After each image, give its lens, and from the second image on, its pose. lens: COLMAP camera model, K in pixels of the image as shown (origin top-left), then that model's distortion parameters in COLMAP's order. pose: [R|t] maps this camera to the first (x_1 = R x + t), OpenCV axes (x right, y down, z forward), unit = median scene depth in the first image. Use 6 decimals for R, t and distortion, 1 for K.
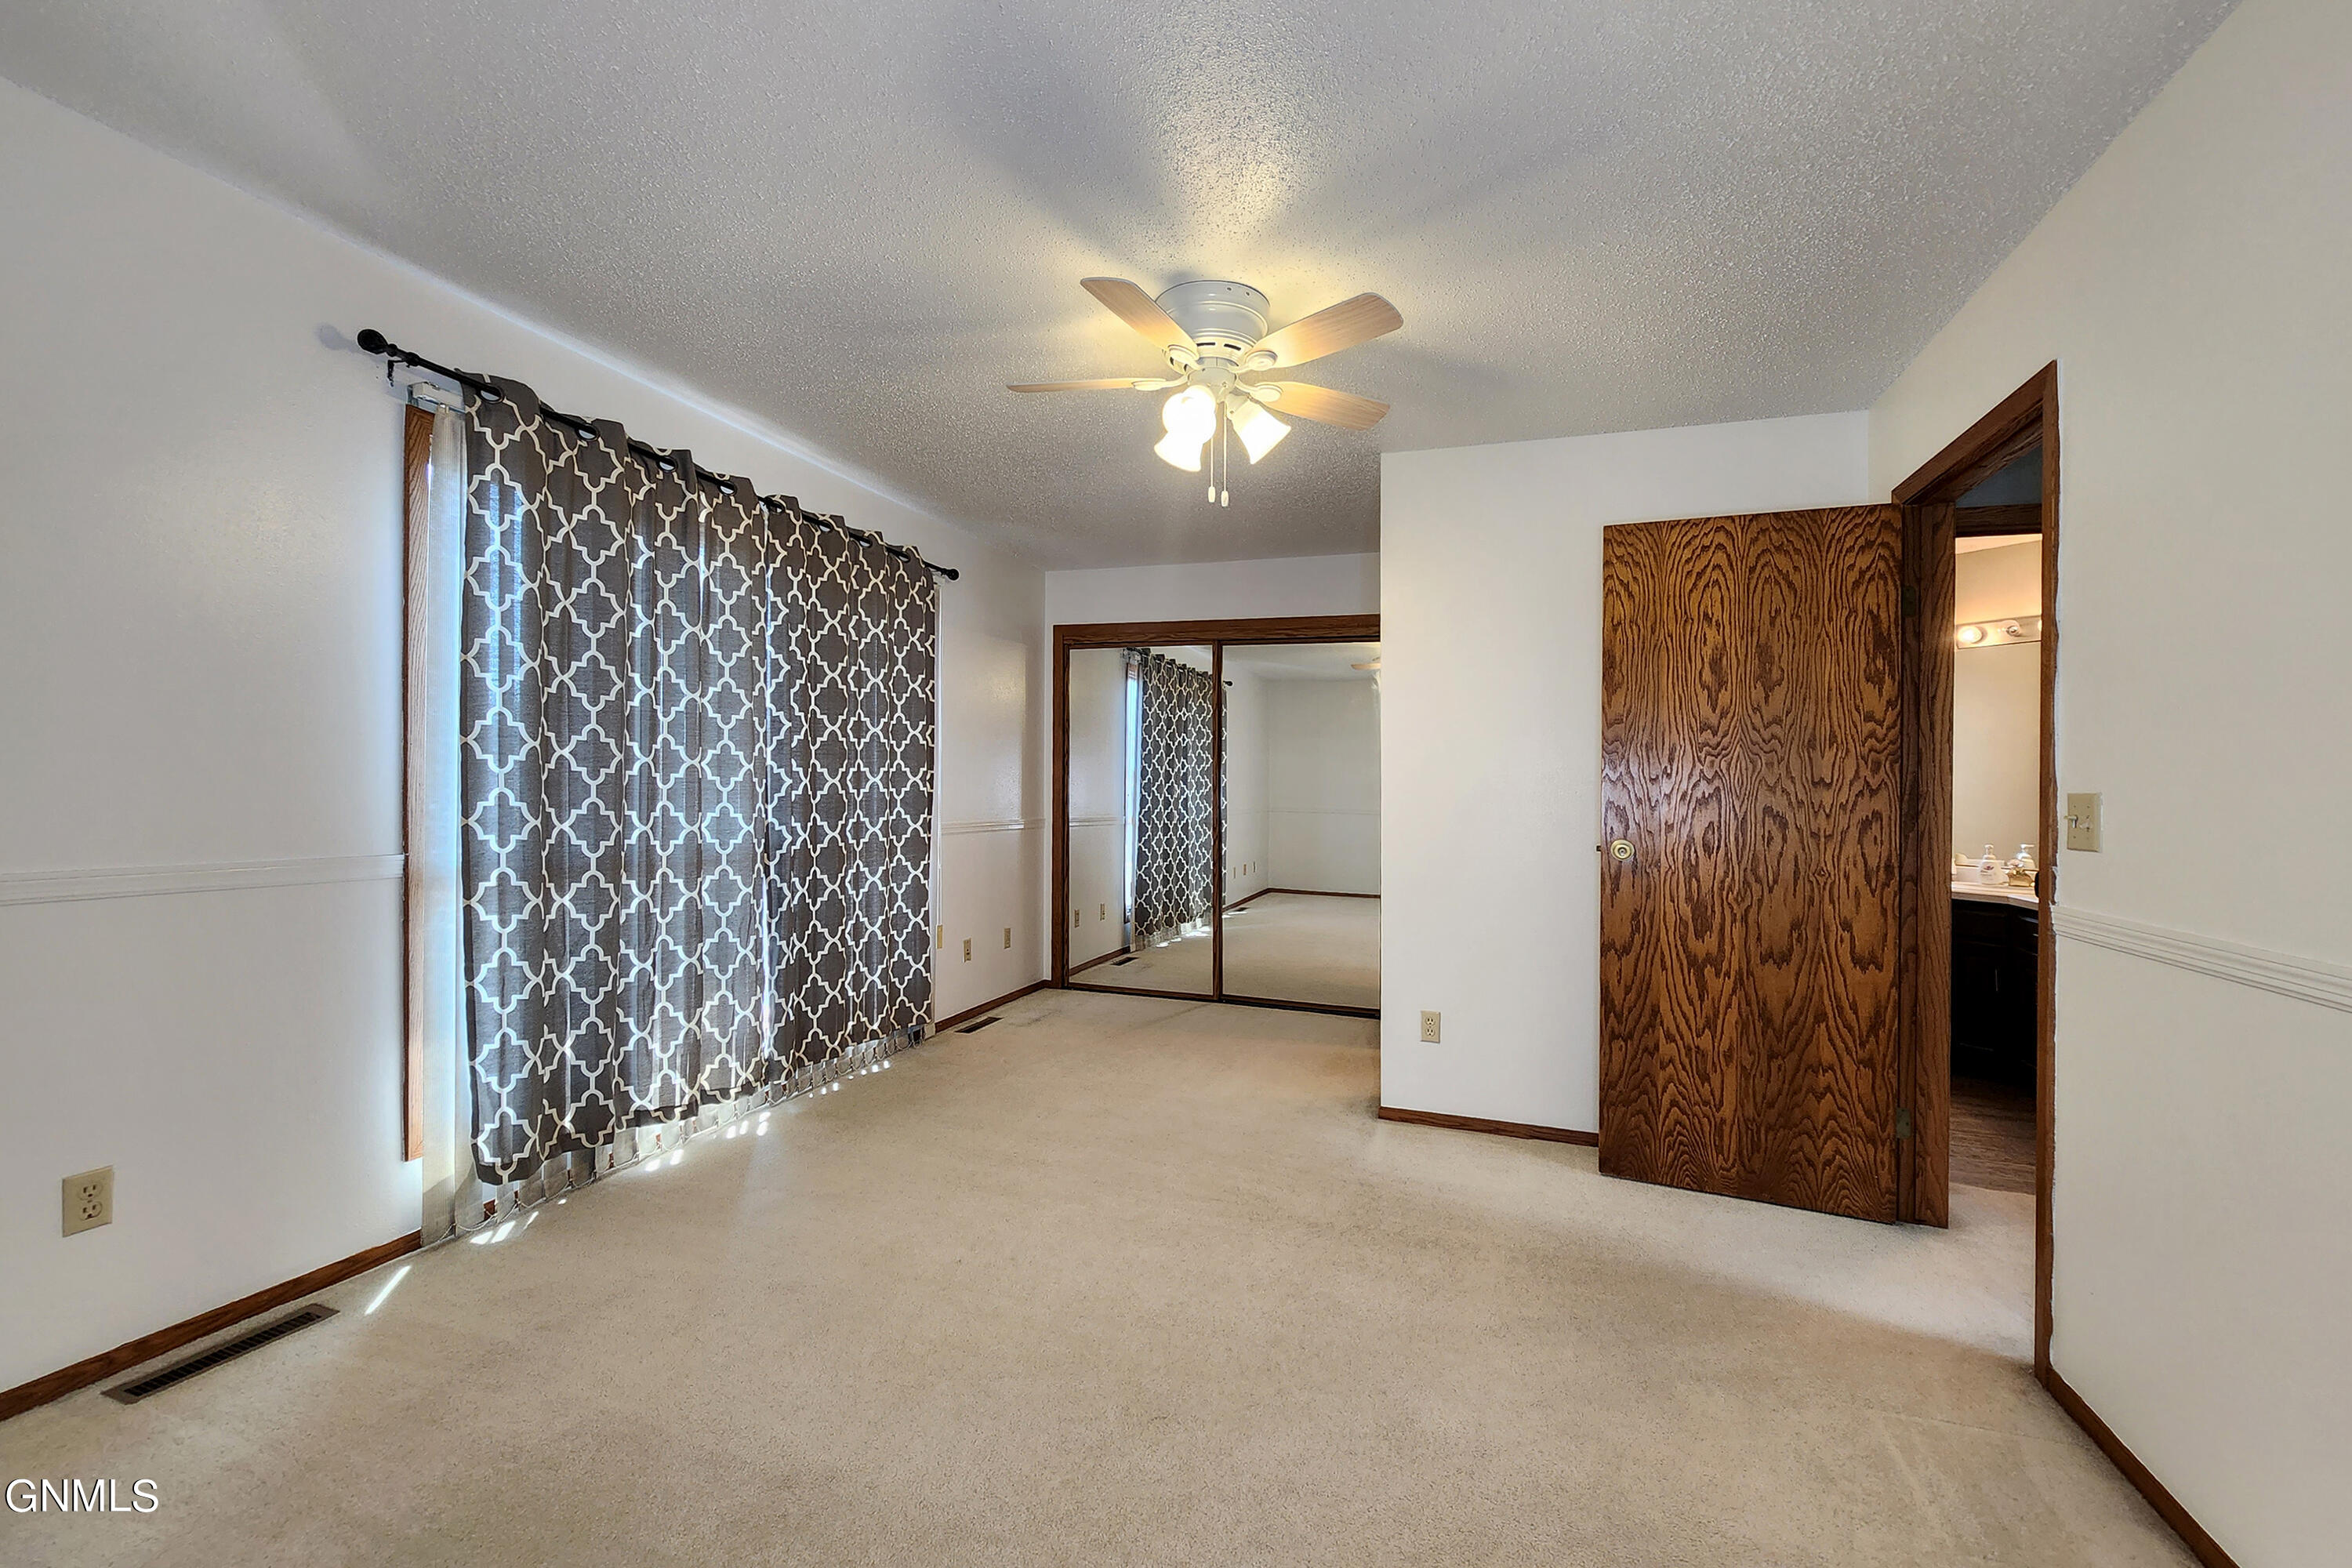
lens RADIAL K [[967.2, 0, 1142.7], [0, 967.2, 810.4], [0, 0, 1]] dist [0.000808, -0.000873]
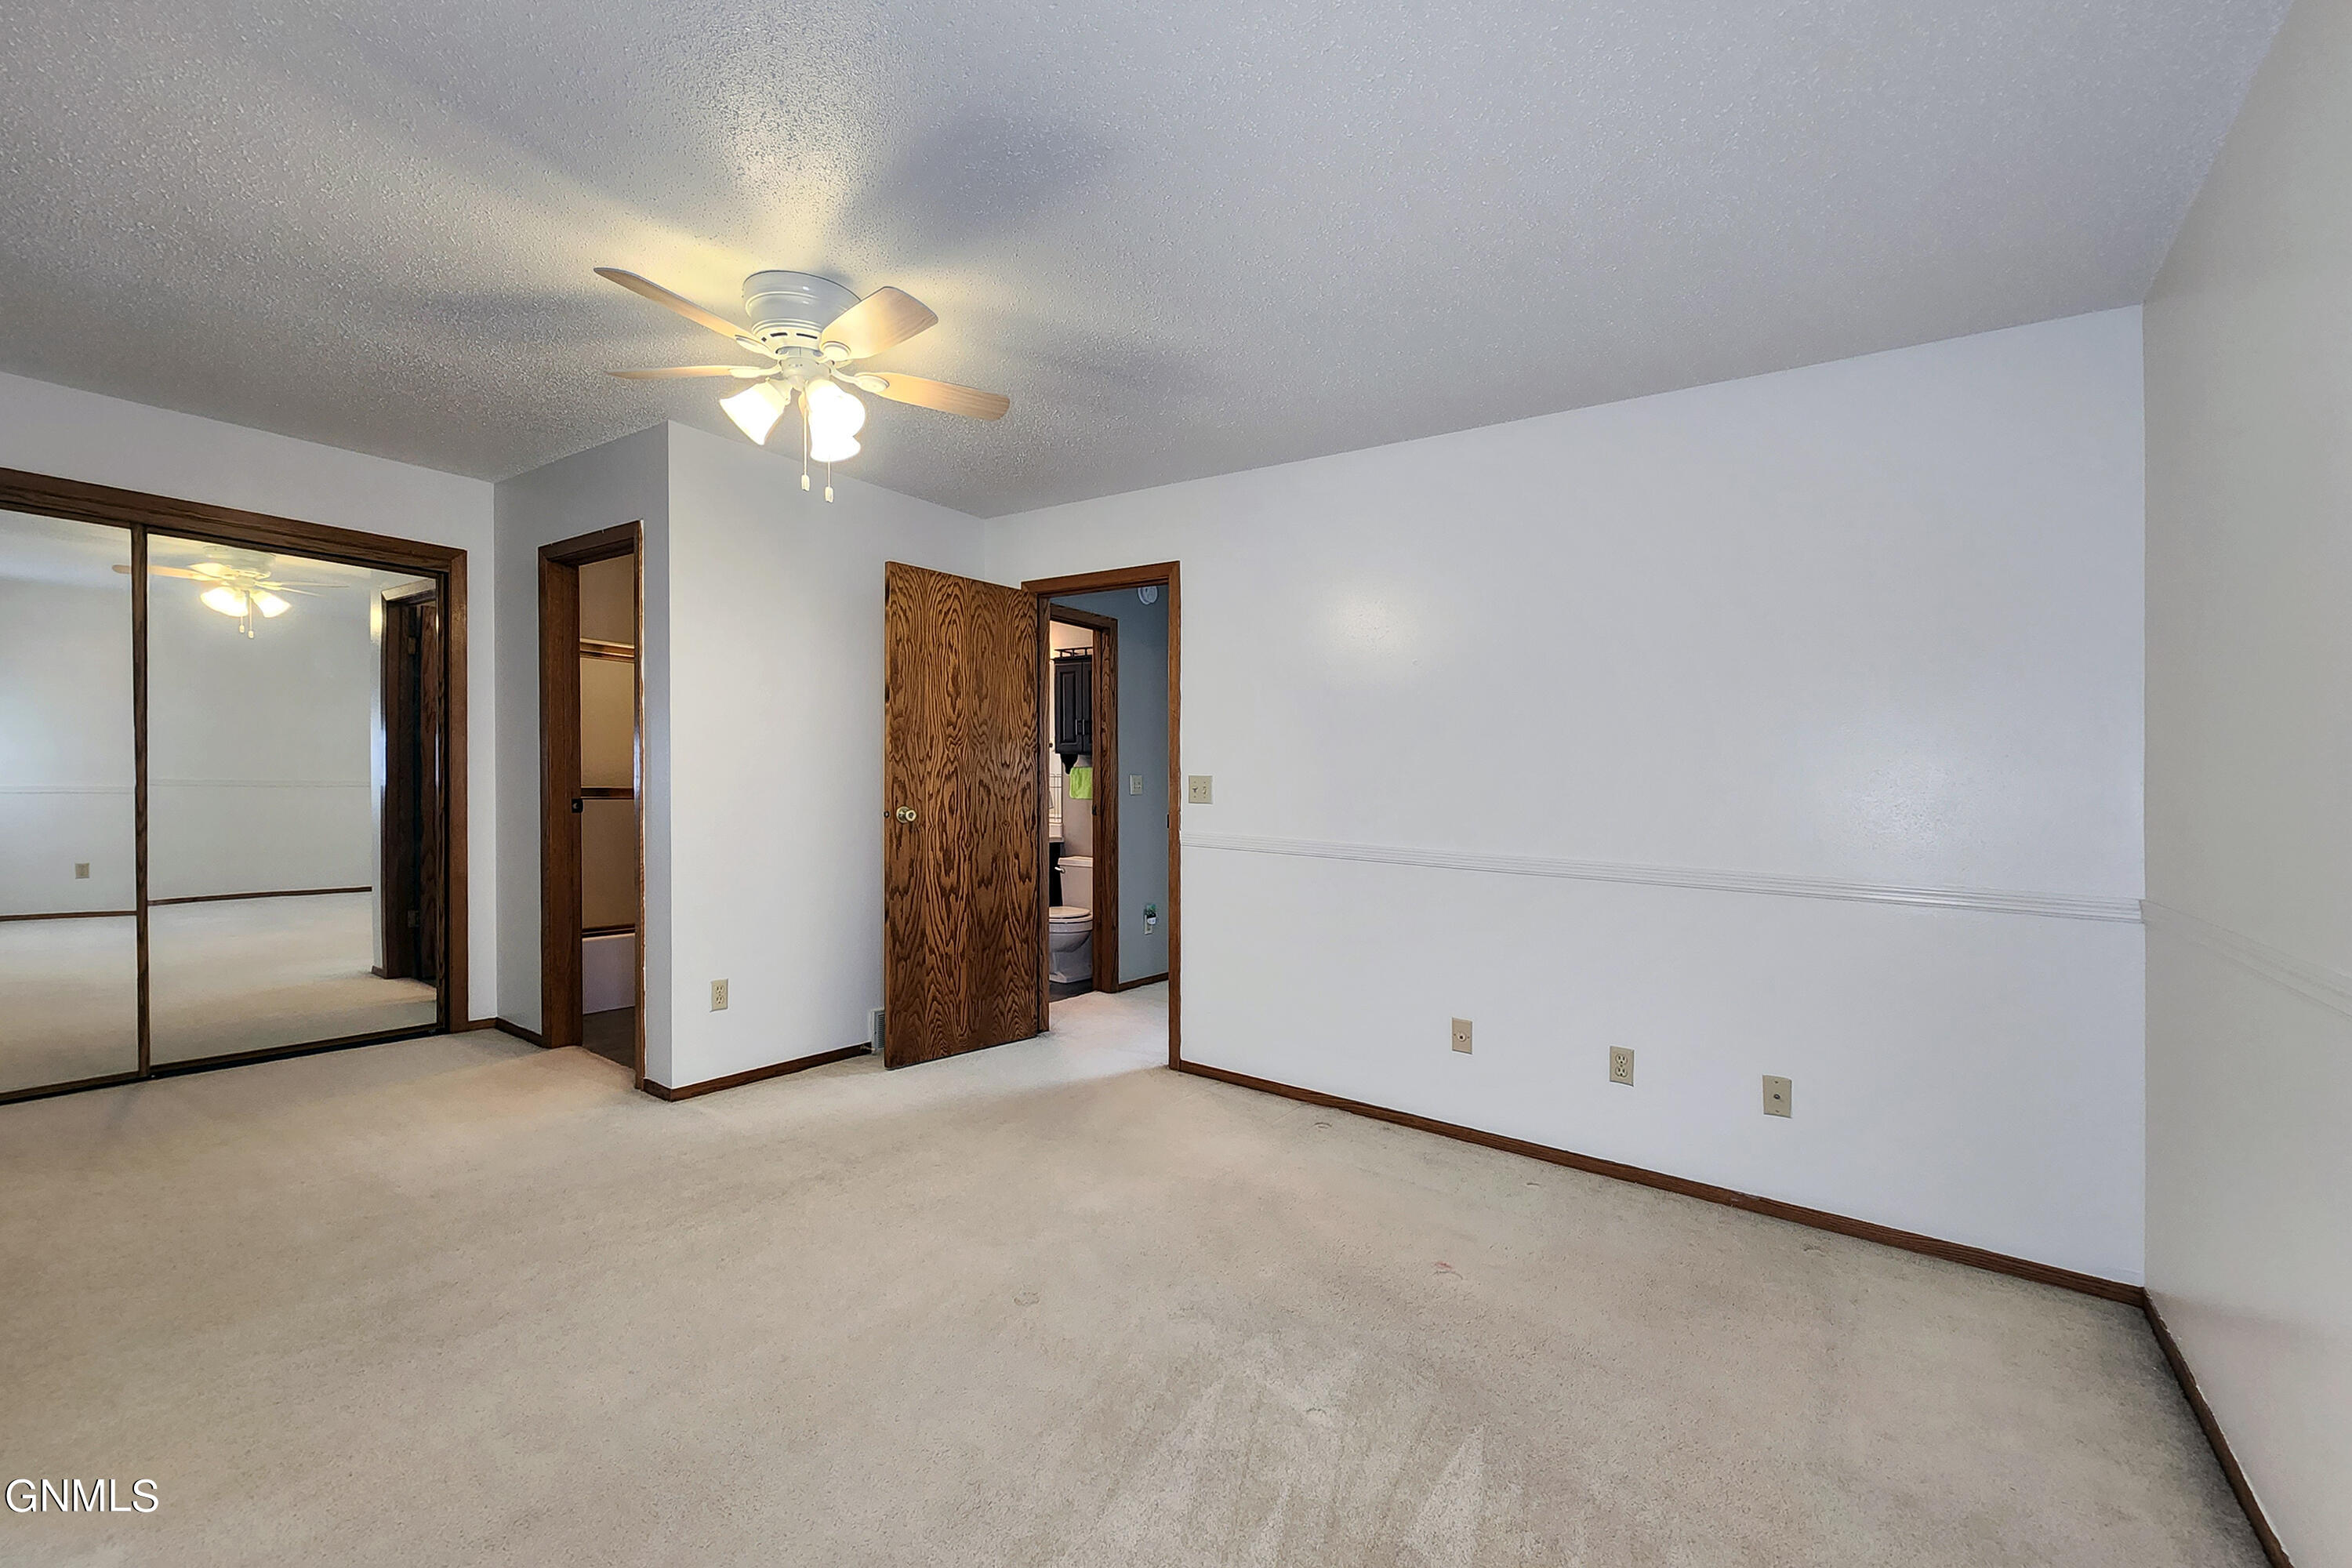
lens RADIAL K [[967.2, 0, 1172.9], [0, 967.2, 768.4], [0, 0, 1]] dist [0.000808, -0.000873]
pose [[0.294362, -0.001004, 0.955694, -0.660206], [0.000440, 0.999999, 0.000915, -0.022592], [-0.955694, 0.000151, 0.294362, 0.281664]]
